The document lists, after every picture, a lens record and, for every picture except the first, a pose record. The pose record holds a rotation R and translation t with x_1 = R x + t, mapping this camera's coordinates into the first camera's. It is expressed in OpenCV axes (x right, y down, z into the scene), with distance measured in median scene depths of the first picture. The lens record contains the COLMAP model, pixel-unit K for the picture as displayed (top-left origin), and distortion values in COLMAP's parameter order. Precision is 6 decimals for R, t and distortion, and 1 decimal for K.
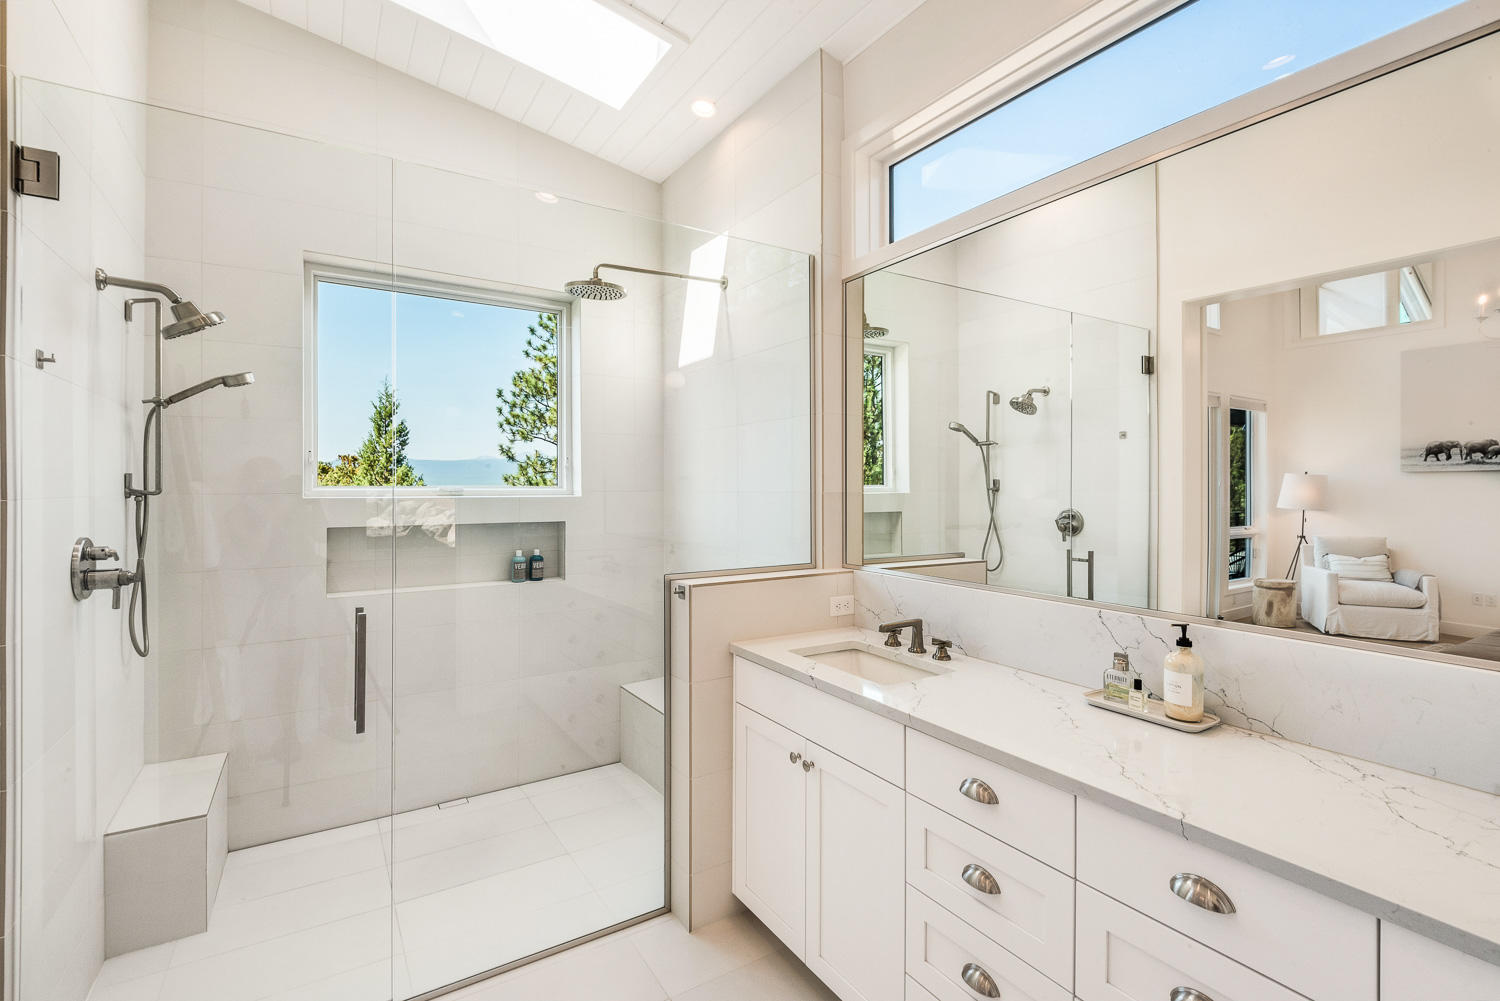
lens RADIAL K [[689.5, 0, 744.2], [0, 689.5, 495.5], [0, 0, 1]] dist [0.000626, -0.000492]
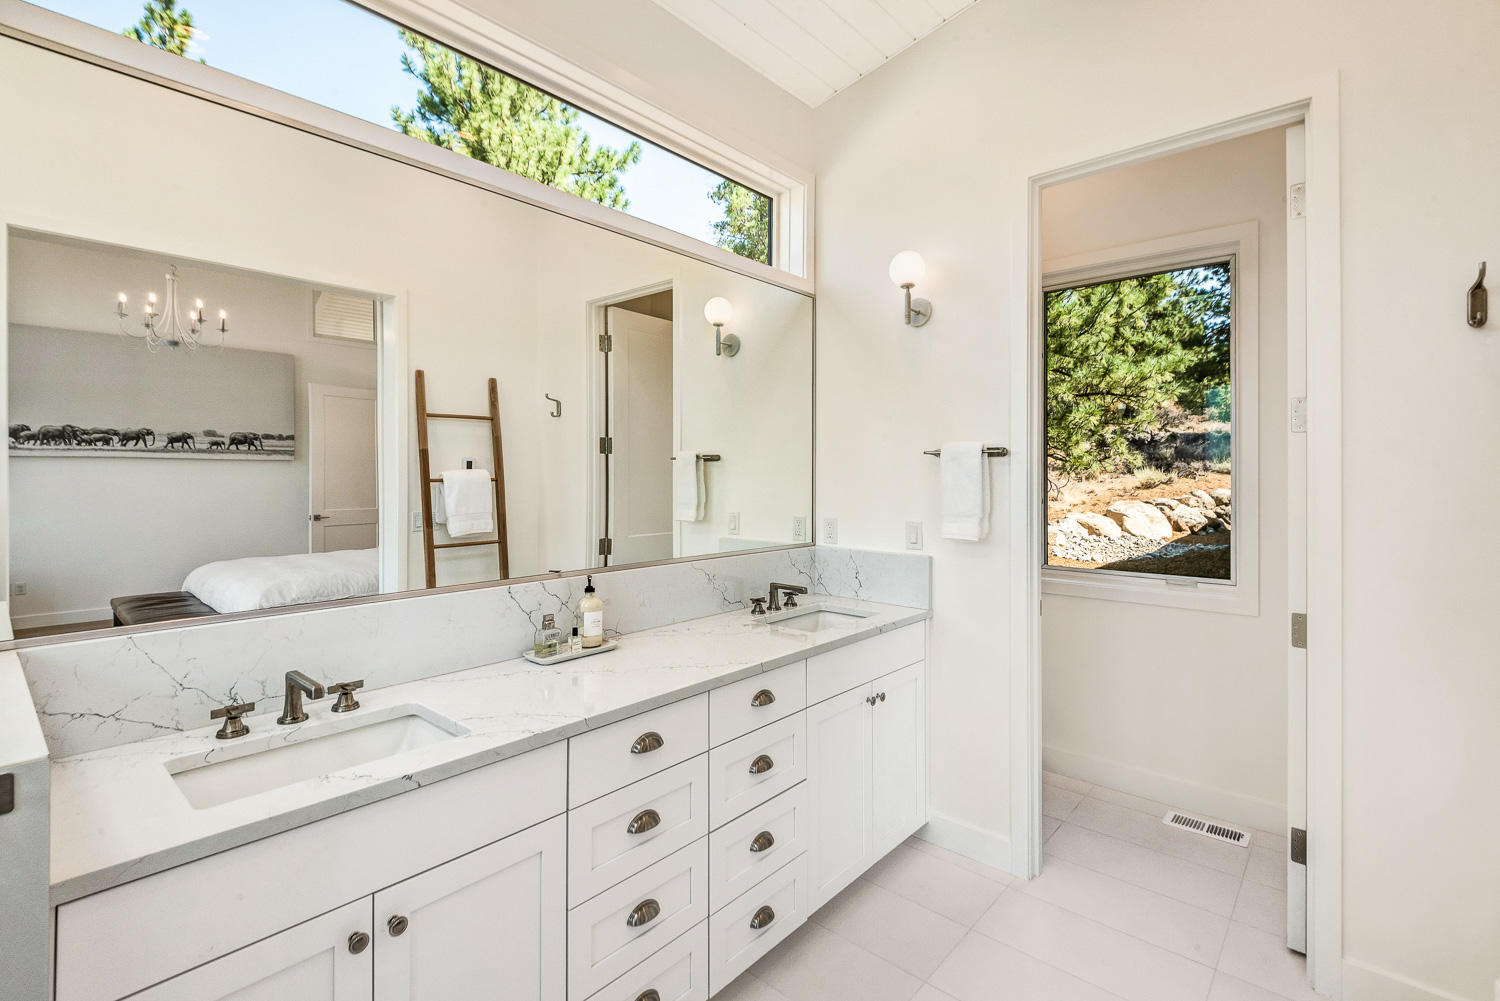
lens RADIAL K [[689.9, 0, 734.9], [0, 689.9, 479.2], [0, 0, 1]] dist [0.001871, 0.000523]
pose [[-0.280282, -0.013479, 0.959823, -0.546574], [0.012784, 0.999760, 0.017773, -0.018266], [-0.959833, 0.017252, -0.280042, 0.812239]]
